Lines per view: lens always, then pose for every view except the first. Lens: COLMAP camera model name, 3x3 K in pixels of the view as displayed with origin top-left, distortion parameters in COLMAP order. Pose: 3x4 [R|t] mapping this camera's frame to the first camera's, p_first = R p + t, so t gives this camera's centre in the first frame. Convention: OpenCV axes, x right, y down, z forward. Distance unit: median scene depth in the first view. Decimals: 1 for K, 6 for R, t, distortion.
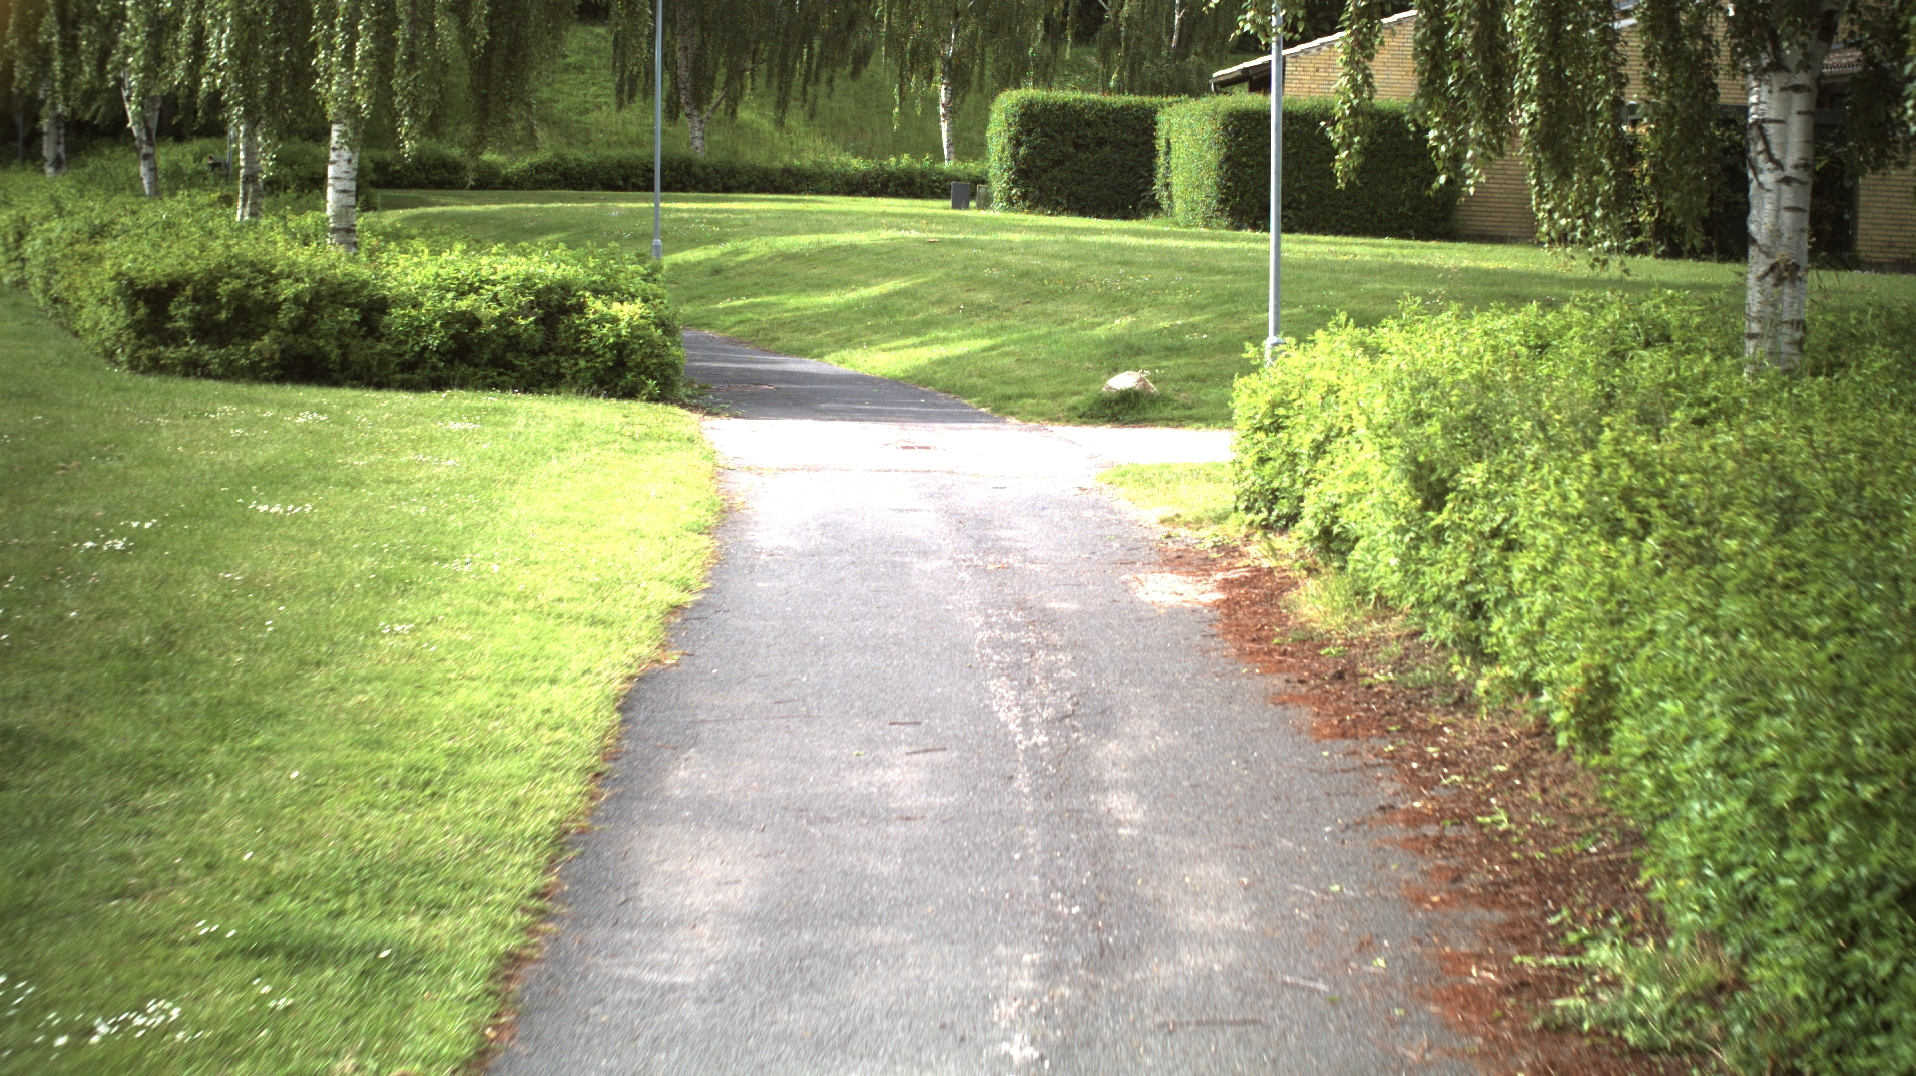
lens RADIAL K [[3252.9, 0, 958.0], [0, 3252.9, 538.0], [0, 0, 1]] dist [-0.286938, 0.420244]
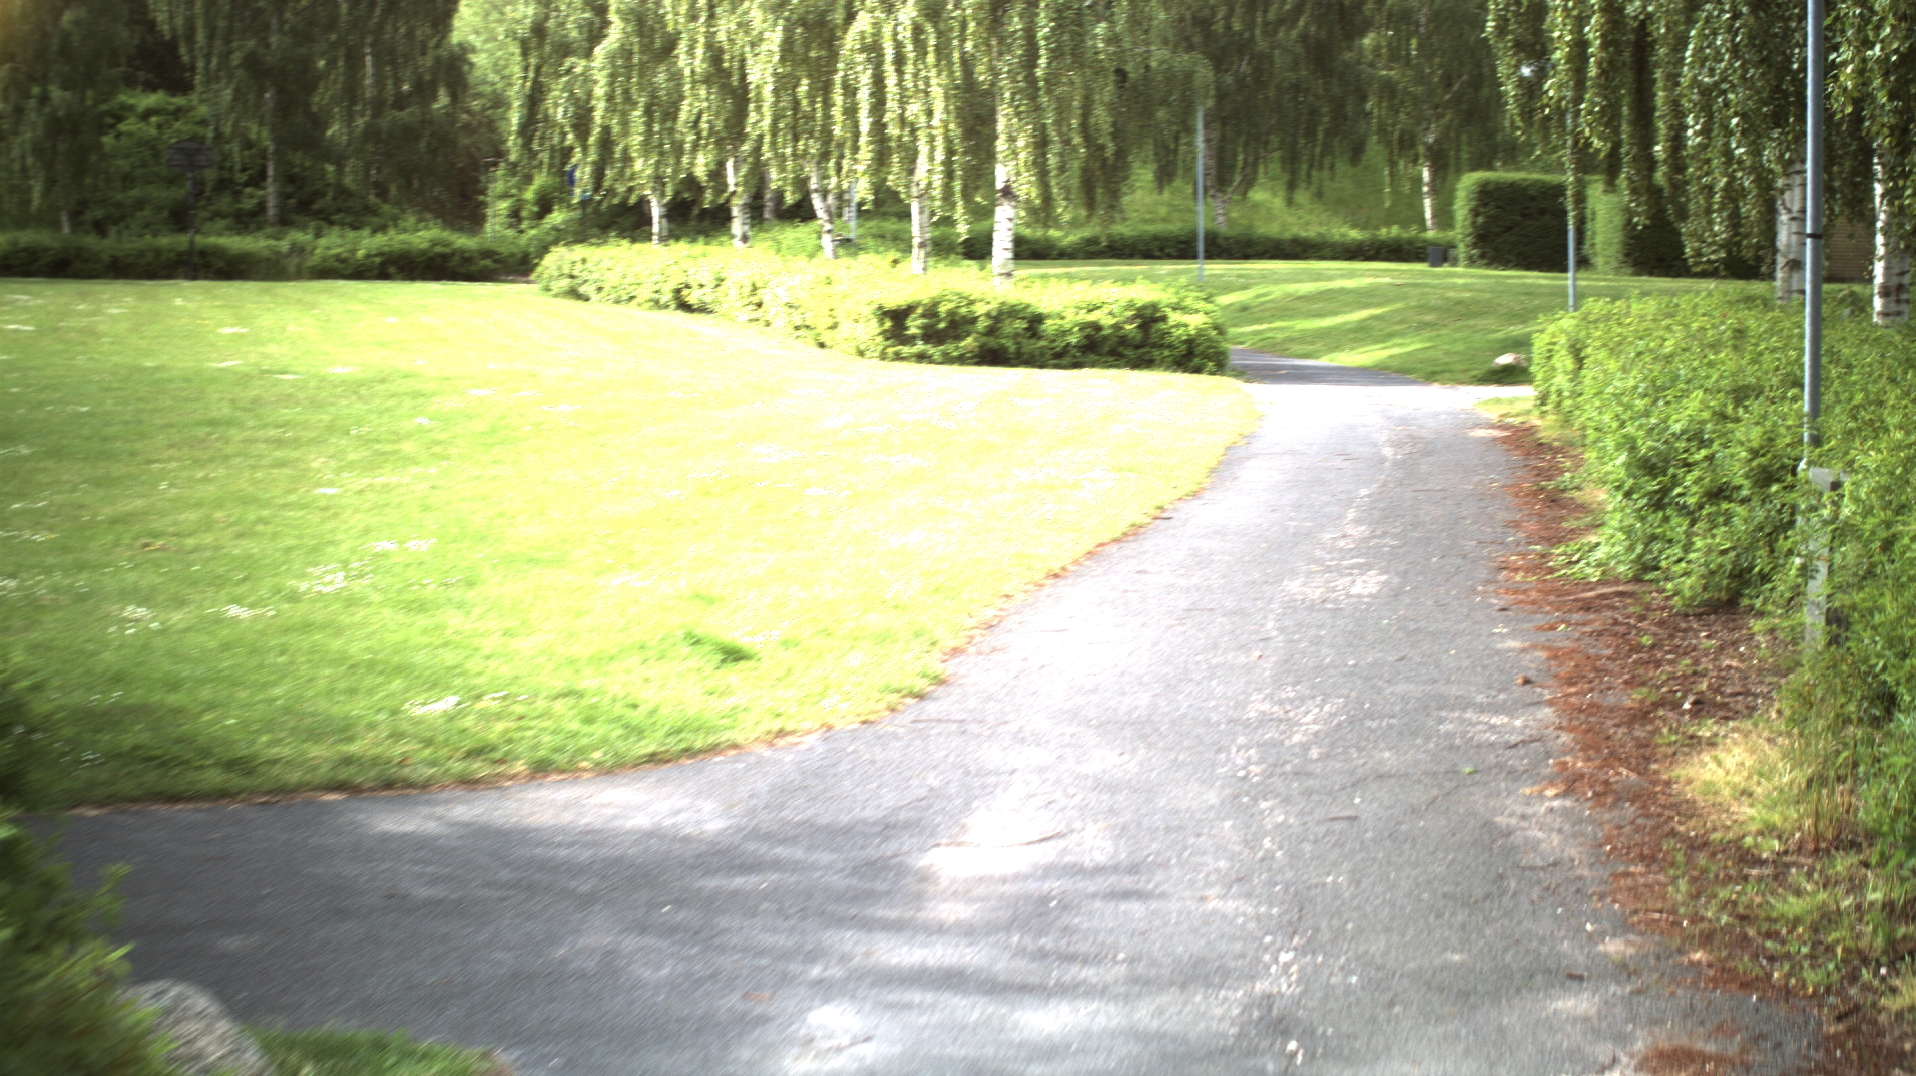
lens RADIAL K [[3252.9, 0, 958.0], [0, 3252.9, 538.0], [0, 0, 1]] dist [-0.286938, 0.420244]
pose [[0.987512, -0.009164, -0.157277, 0.032208], [0.005341, 0.999680, -0.024714, 0.073119], [0.157454, 0.023566, 0.987245, -0.571051]]
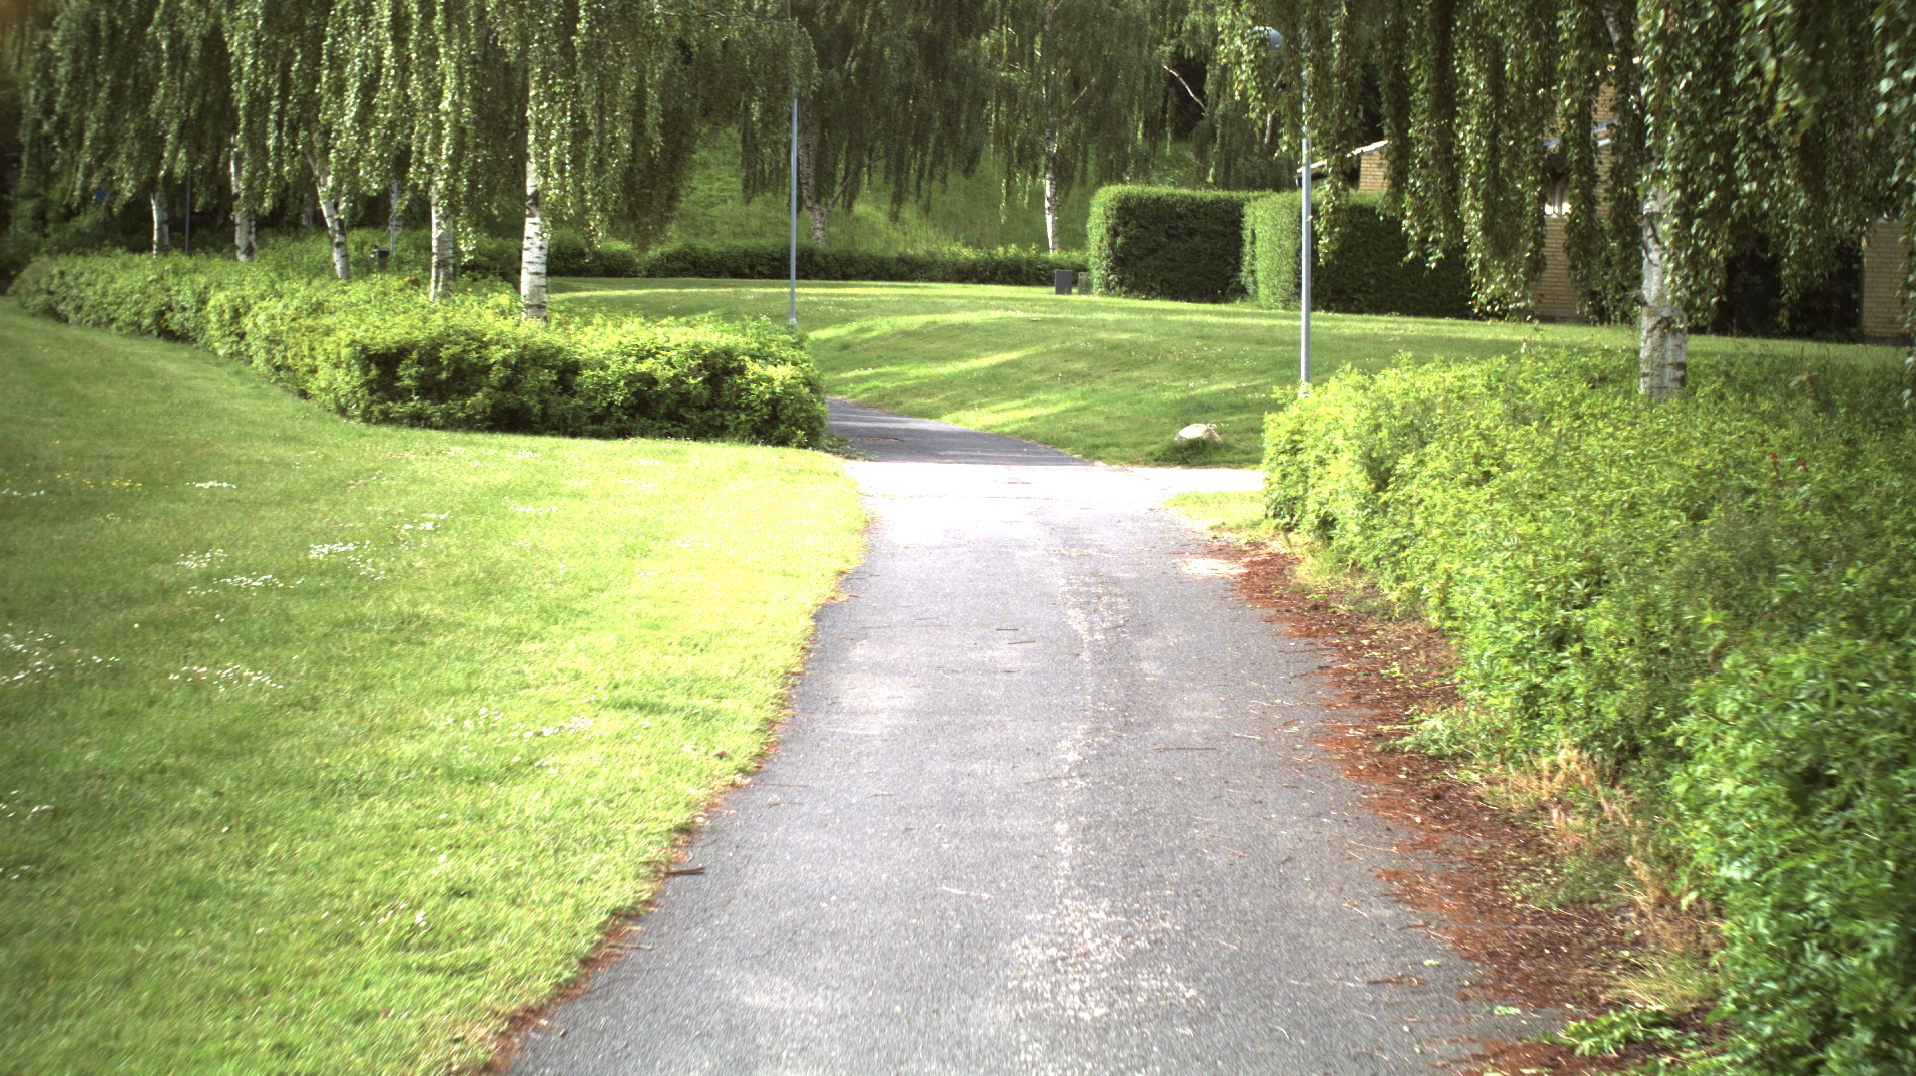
lens RADIAL K [[3252.9, 0, 958.0], [0, 3252.9, 538.0], [0, 0, 1]] dist [-0.286938, 0.420244]
pose [[0.999443, 0.000300, -0.033368, 0.004208], [-0.001233, 0.999610, -0.027914, 0.023777], [0.033347, 0.027940, 0.999053, -0.192422]]
